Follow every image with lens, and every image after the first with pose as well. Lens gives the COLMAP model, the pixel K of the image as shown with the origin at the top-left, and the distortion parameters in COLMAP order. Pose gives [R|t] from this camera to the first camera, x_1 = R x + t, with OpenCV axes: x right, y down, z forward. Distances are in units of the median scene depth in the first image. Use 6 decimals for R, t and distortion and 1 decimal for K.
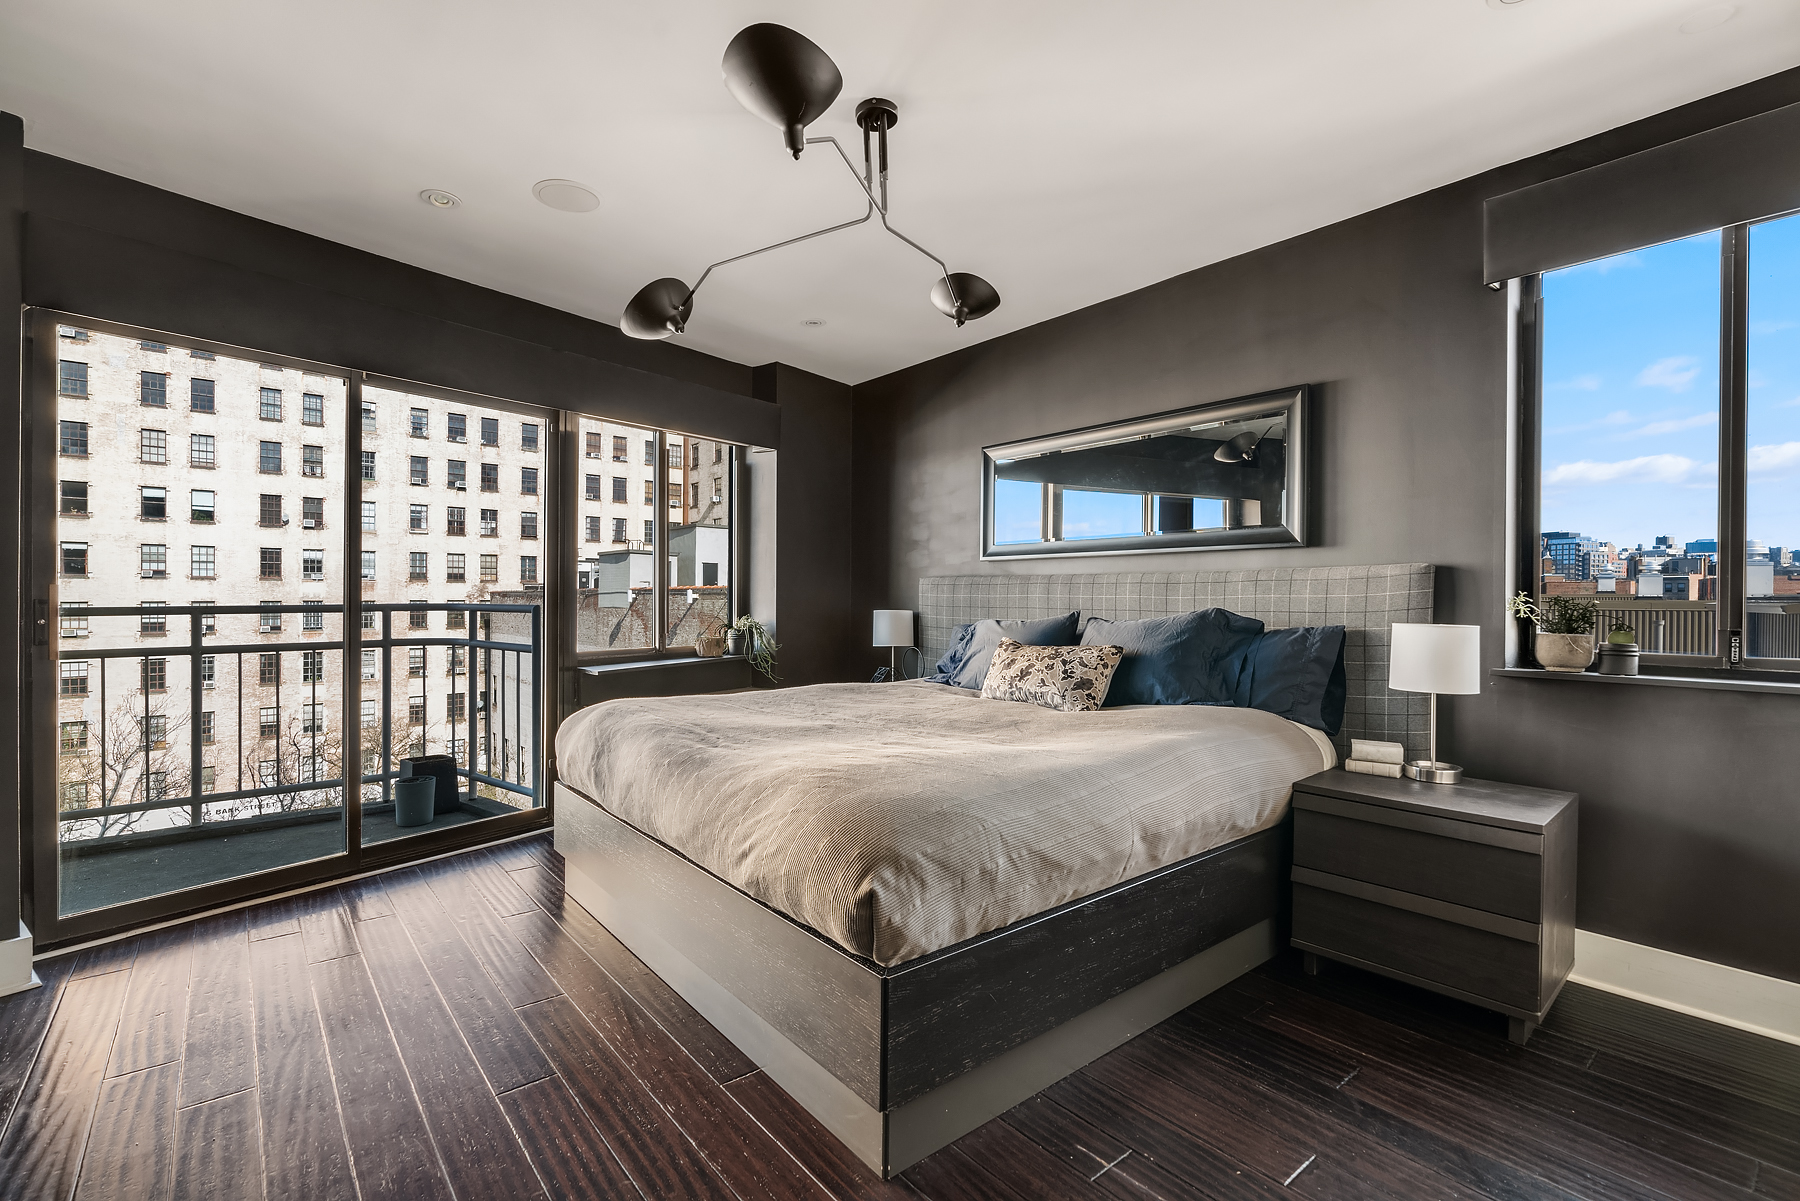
lens RADIAL K [[816.8, 0, 900.4], [0, 816.8, 599.9], [0, 0, 1]] dist [-0.001211, 0.001080]
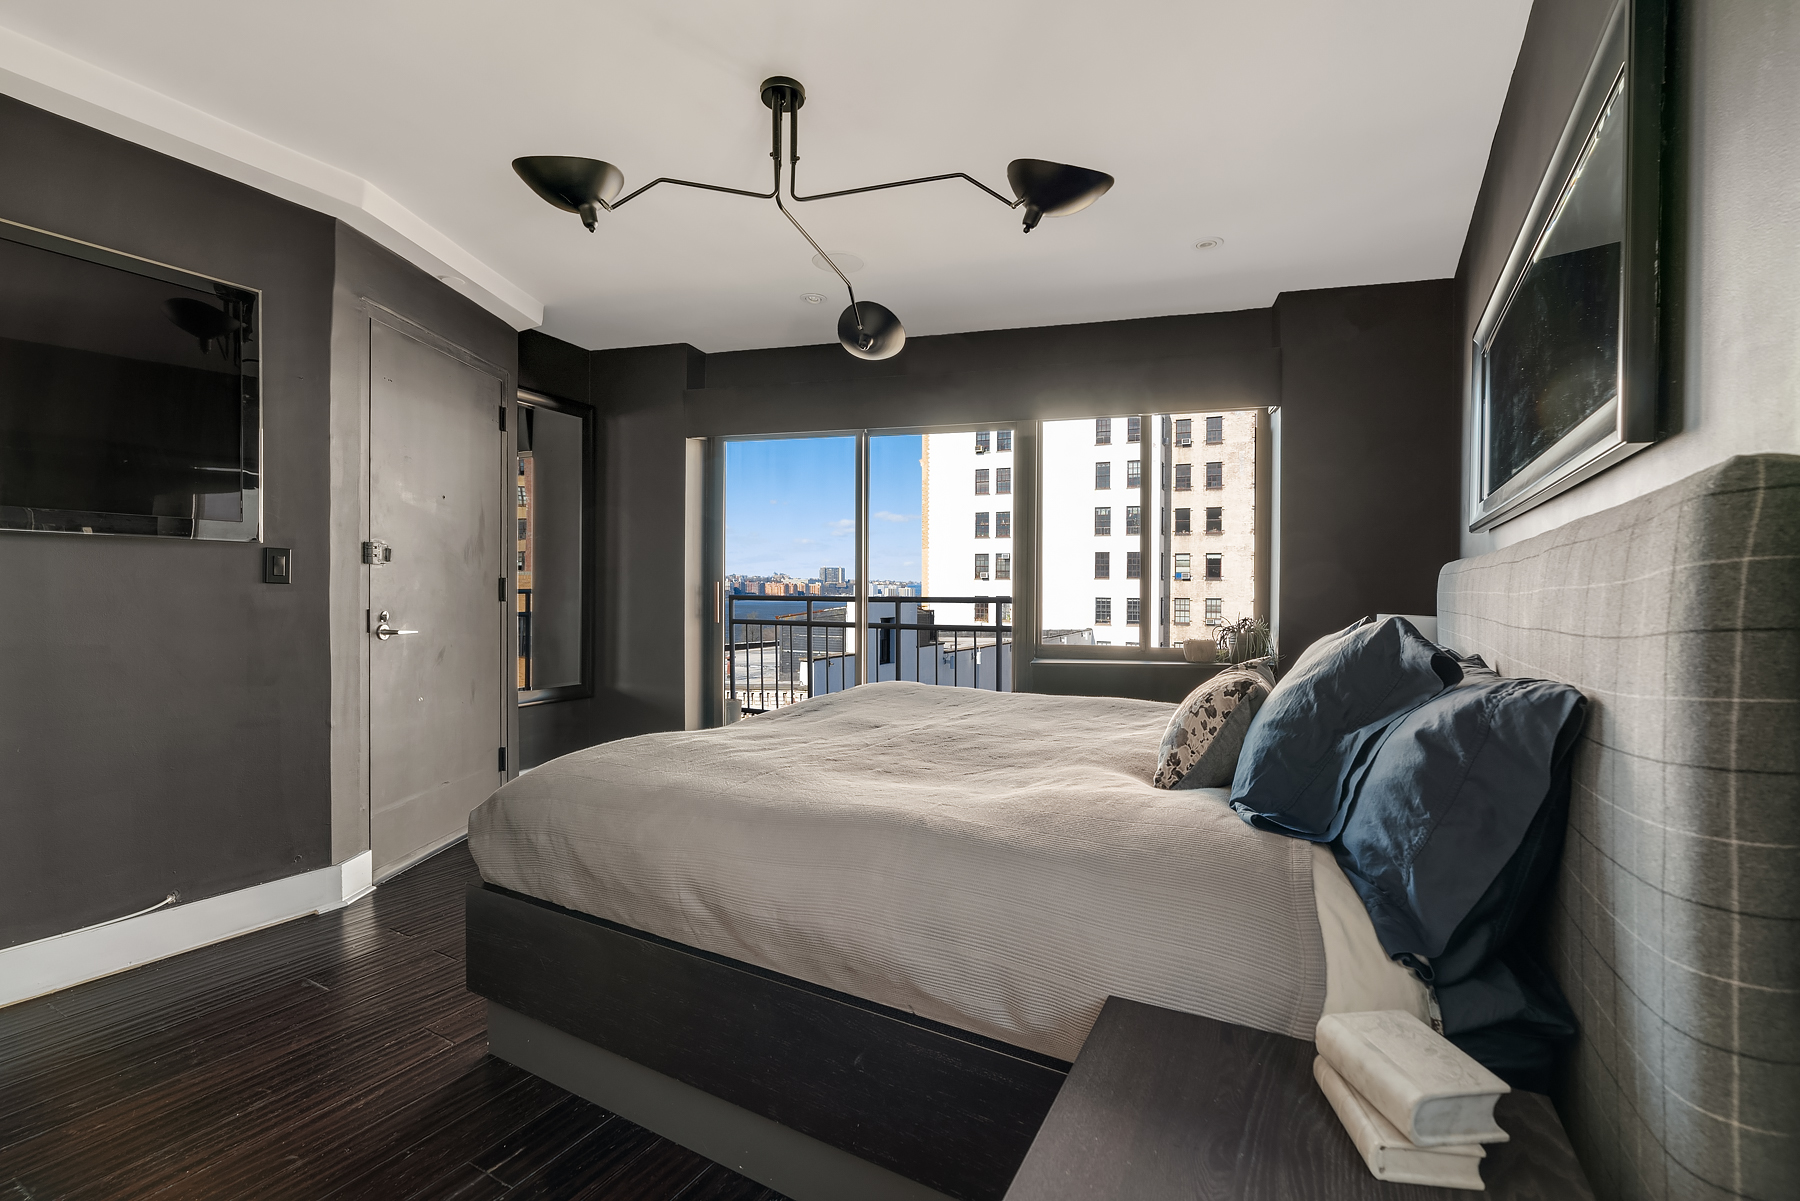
lens RADIAL K [[816.8, 0, 893.8], [0, 816.8, 600.6], [0, 0, 1]] dist [-0.001211, 0.001080]
pose [[0.347140, 0.013254, -0.937720, 0.494771], [-0.011038, 0.999889, 0.010046, -0.000120], [0.937748, 0.006863, 0.347248, 0.416034]]
